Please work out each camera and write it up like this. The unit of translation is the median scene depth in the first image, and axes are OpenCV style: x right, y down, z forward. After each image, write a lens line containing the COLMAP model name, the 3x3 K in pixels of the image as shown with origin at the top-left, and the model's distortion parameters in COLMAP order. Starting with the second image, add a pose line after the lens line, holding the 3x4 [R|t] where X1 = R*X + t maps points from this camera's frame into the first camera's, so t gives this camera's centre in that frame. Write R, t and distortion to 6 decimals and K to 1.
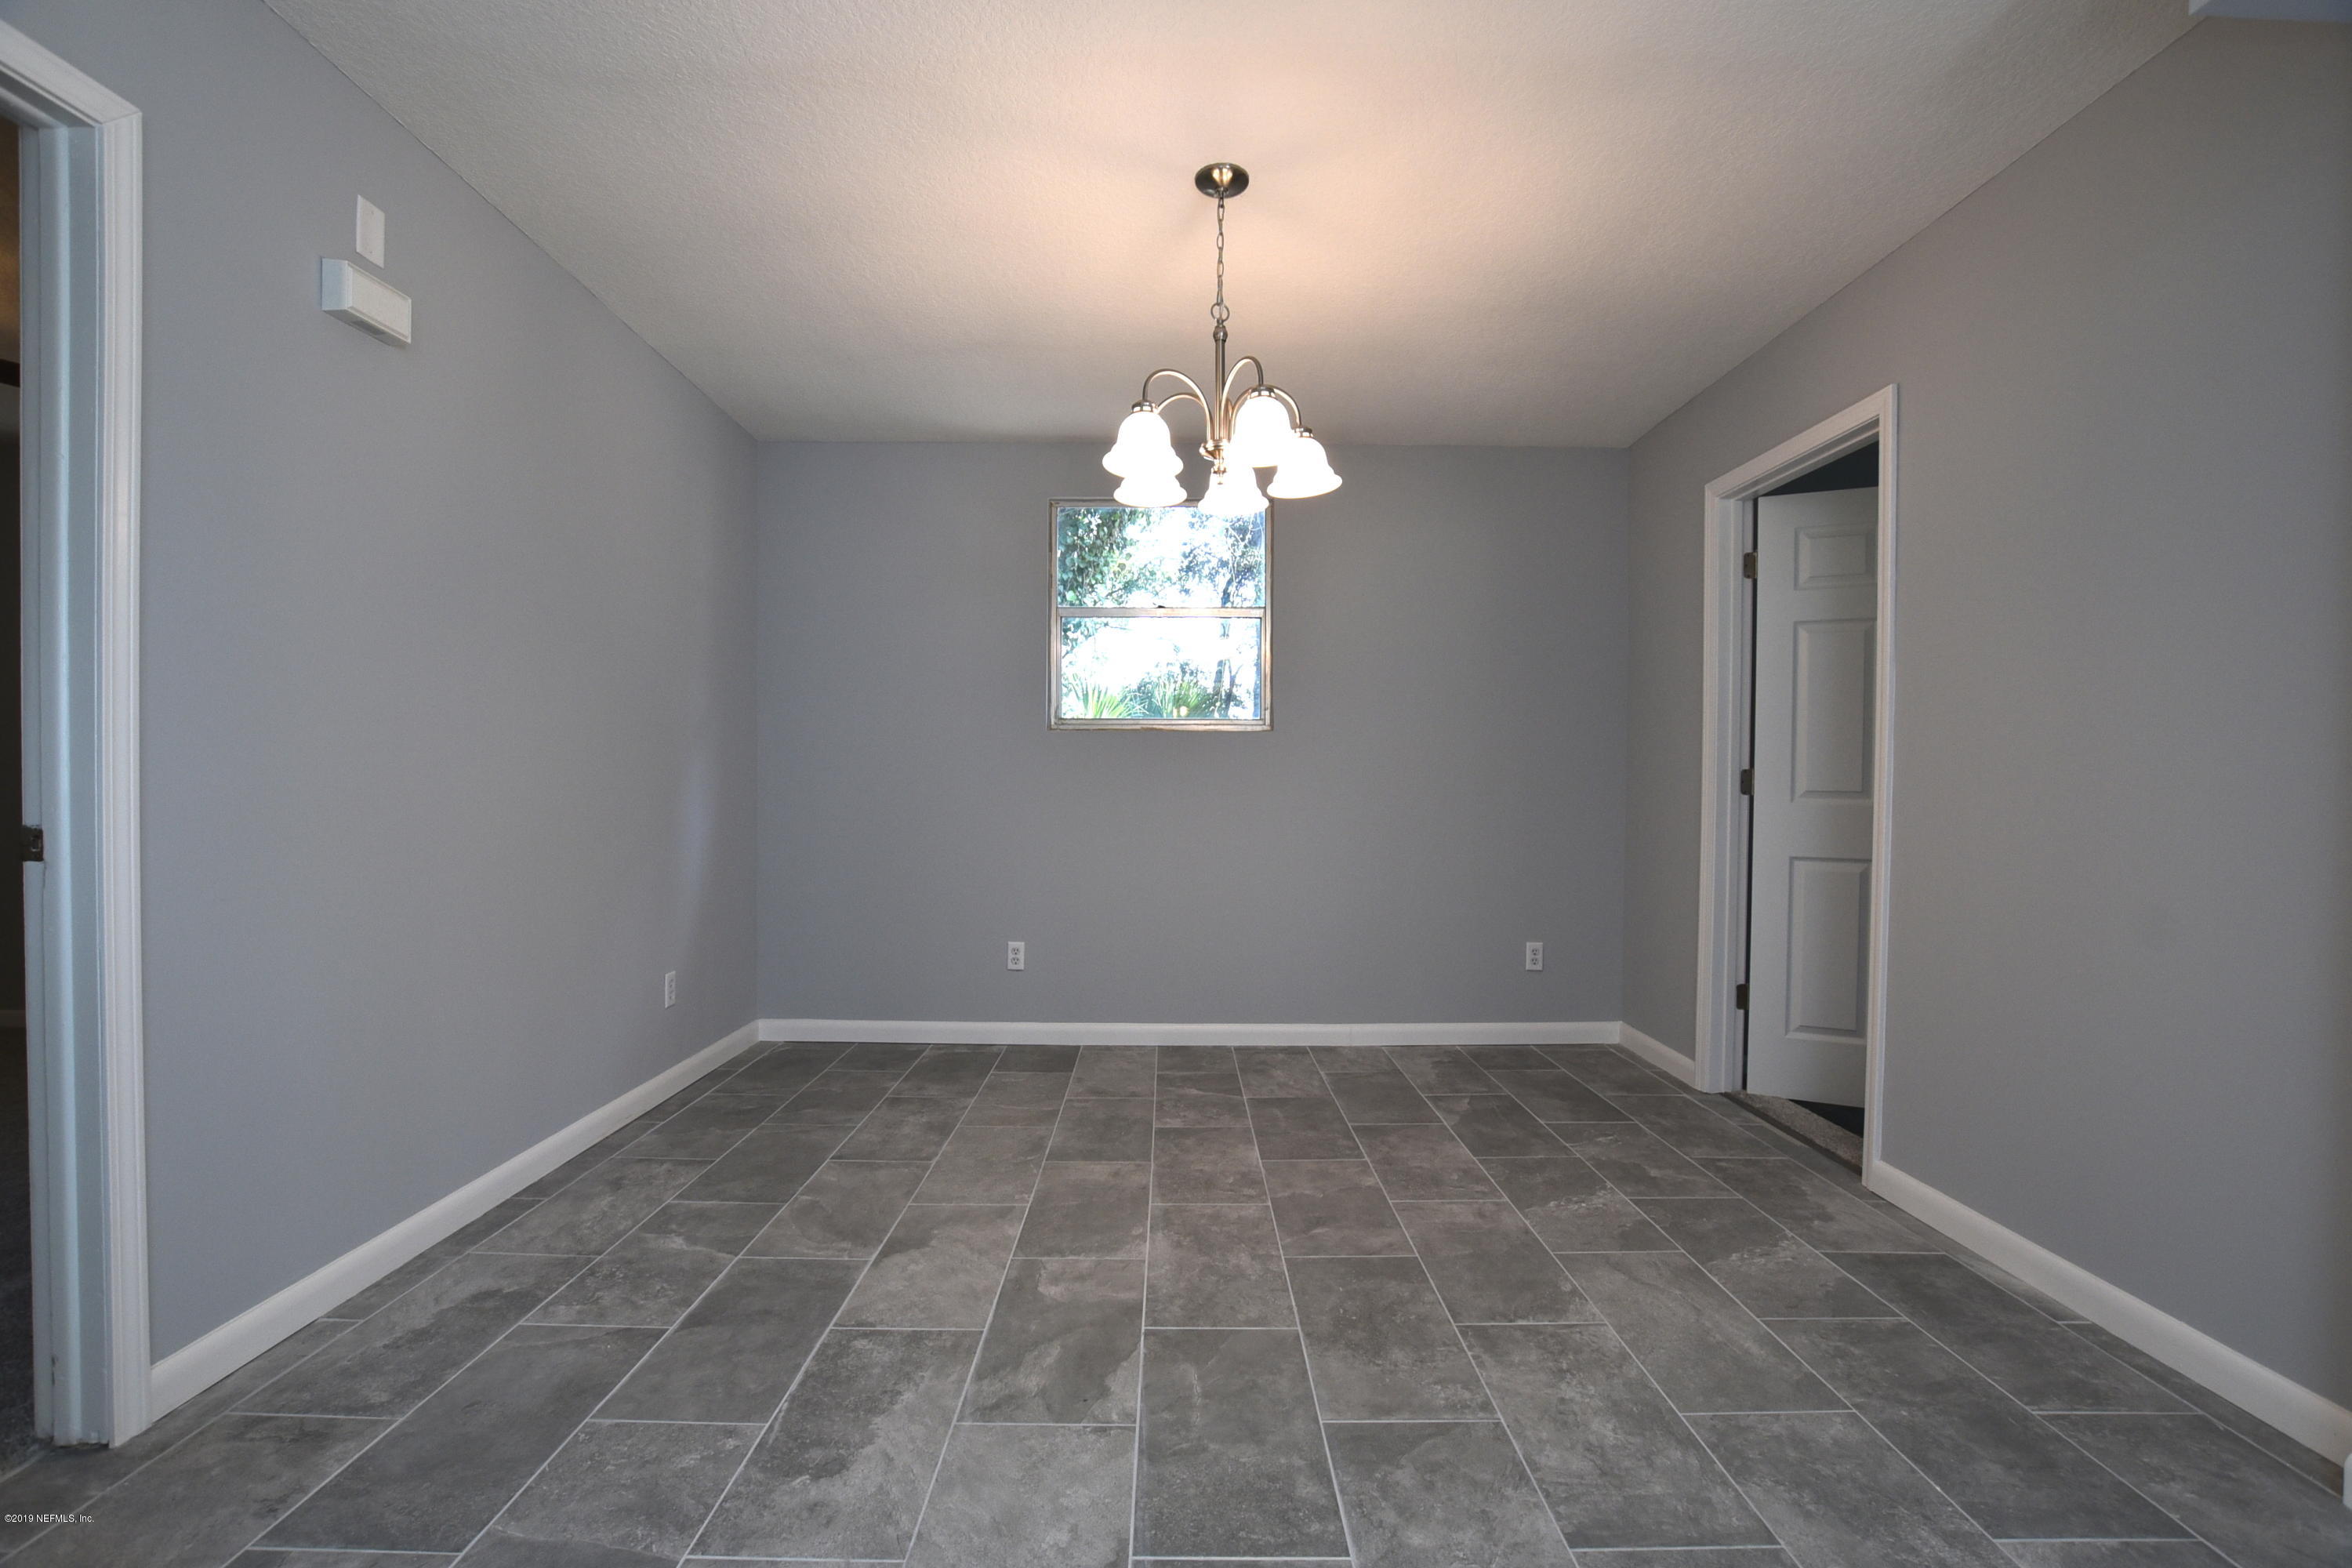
lens RADIAL K [[1036.8, 0, 1179.2], [0, 1036.8, 796.6], [0, 0, 1]] dist [-0.035331, 0.006208]
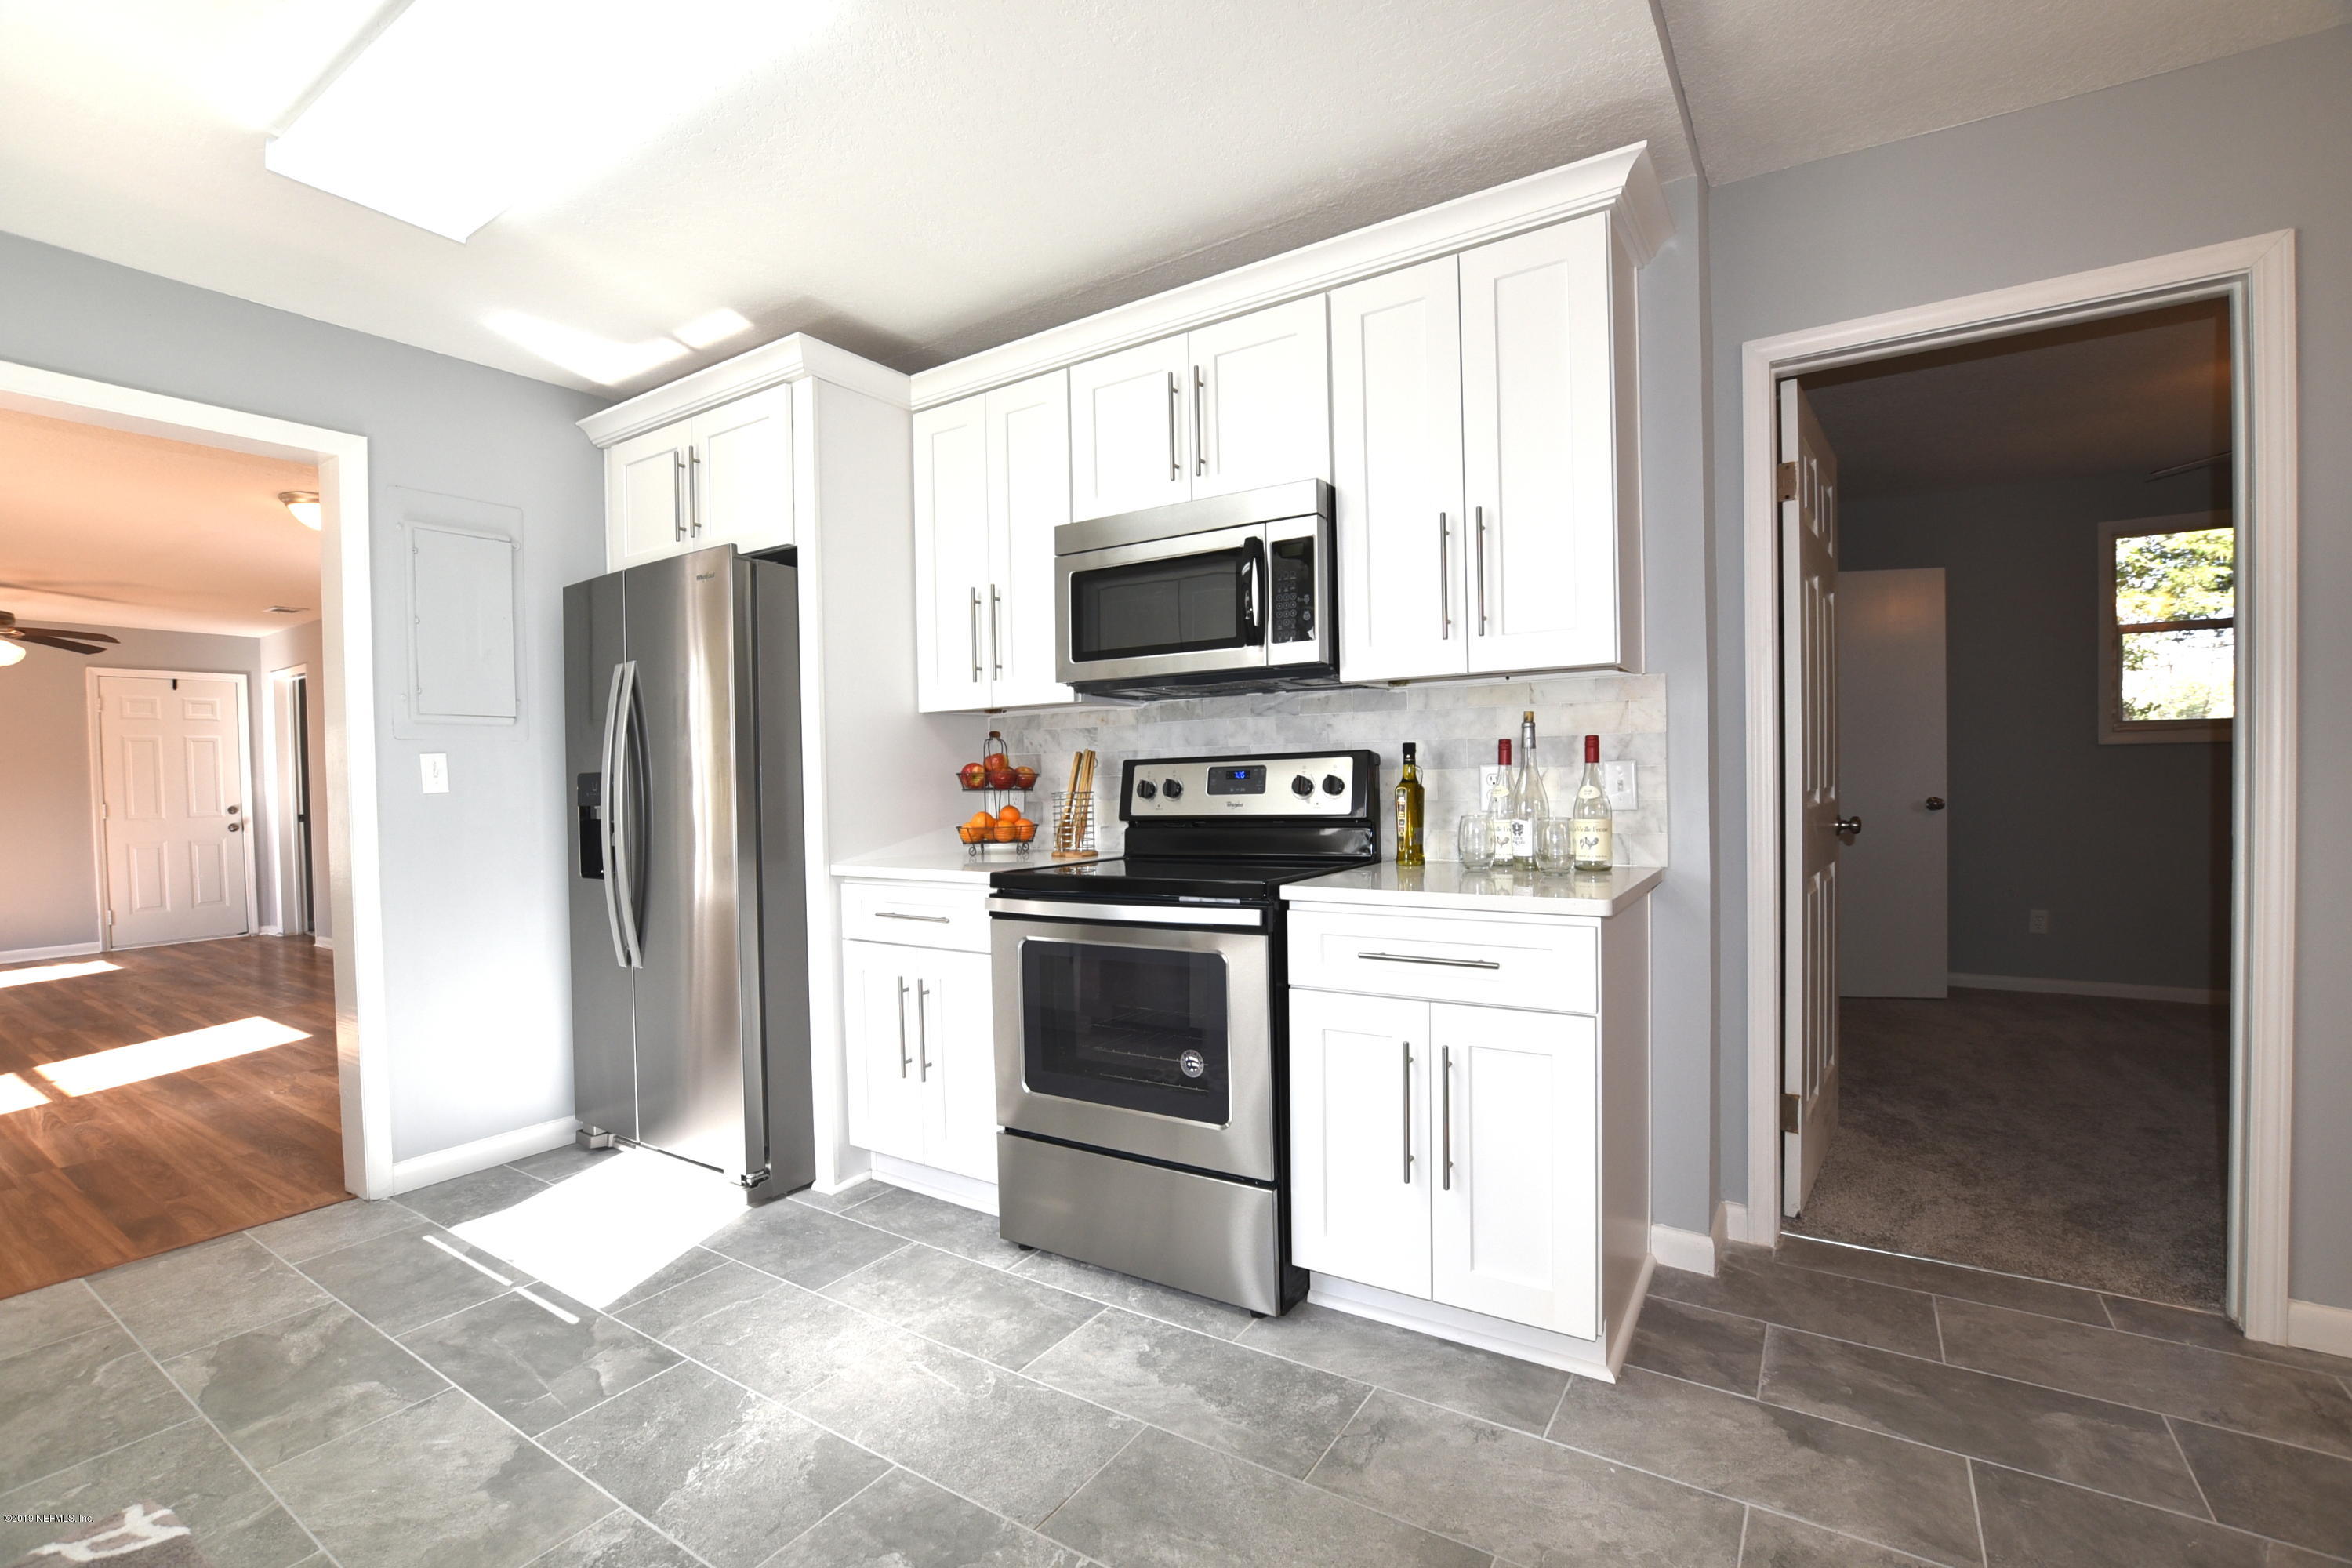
lens RADIAL K [[1036.8, 0, 1171.3], [0, 1036.8, 798.1], [0, 0, 1]] dist [-0.035331, 0.006208]
pose [[-0.557182, 0.021912, -0.830101, 0.591868], [0.001263, 0.999673, 0.025541, -0.042876], [0.830390, 0.013183, -0.557027, 0.491423]]
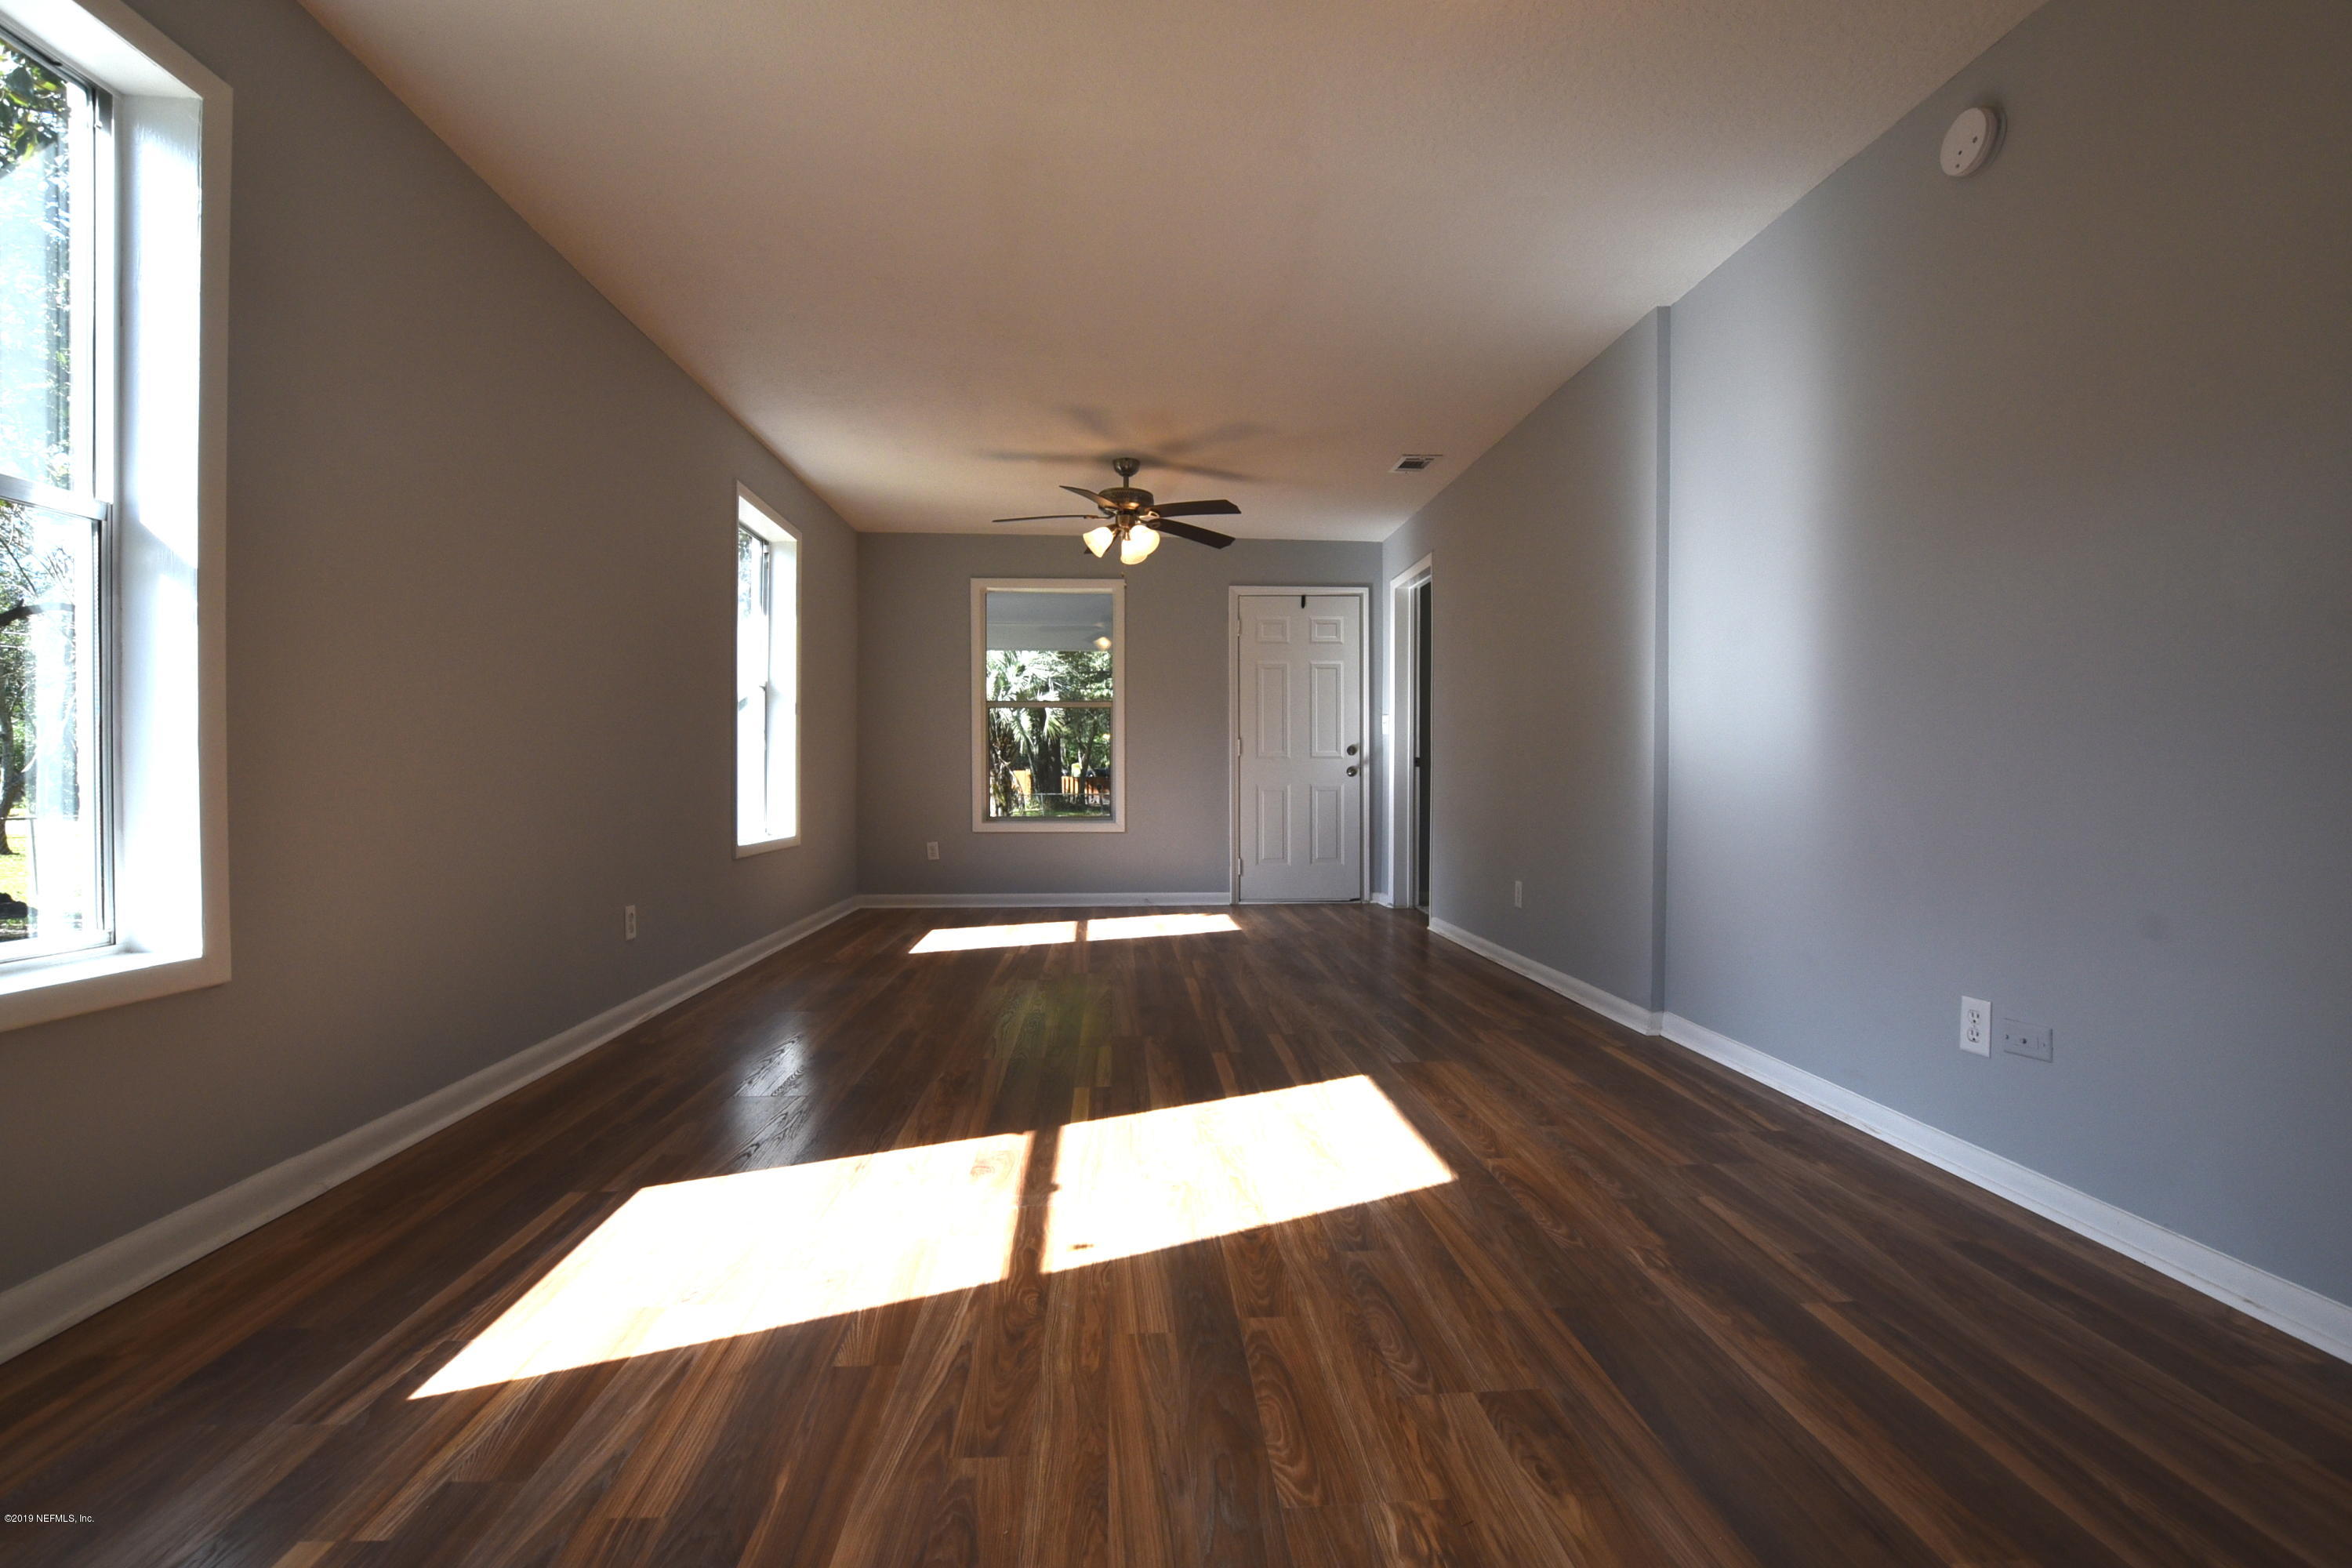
lens RADIAL K [[1036.8, 0, 1169.4], [0, 1036.8, 791.0], [0, 0, 1]] dist [-0.035331, 0.006208]
pose [[-0.998525, -0.007749, -0.053736, 0.080865], [-0.009619, 0.999353, 0.034646, 0.138817], [0.053433, 0.035112, -0.997954, -1.625037]]
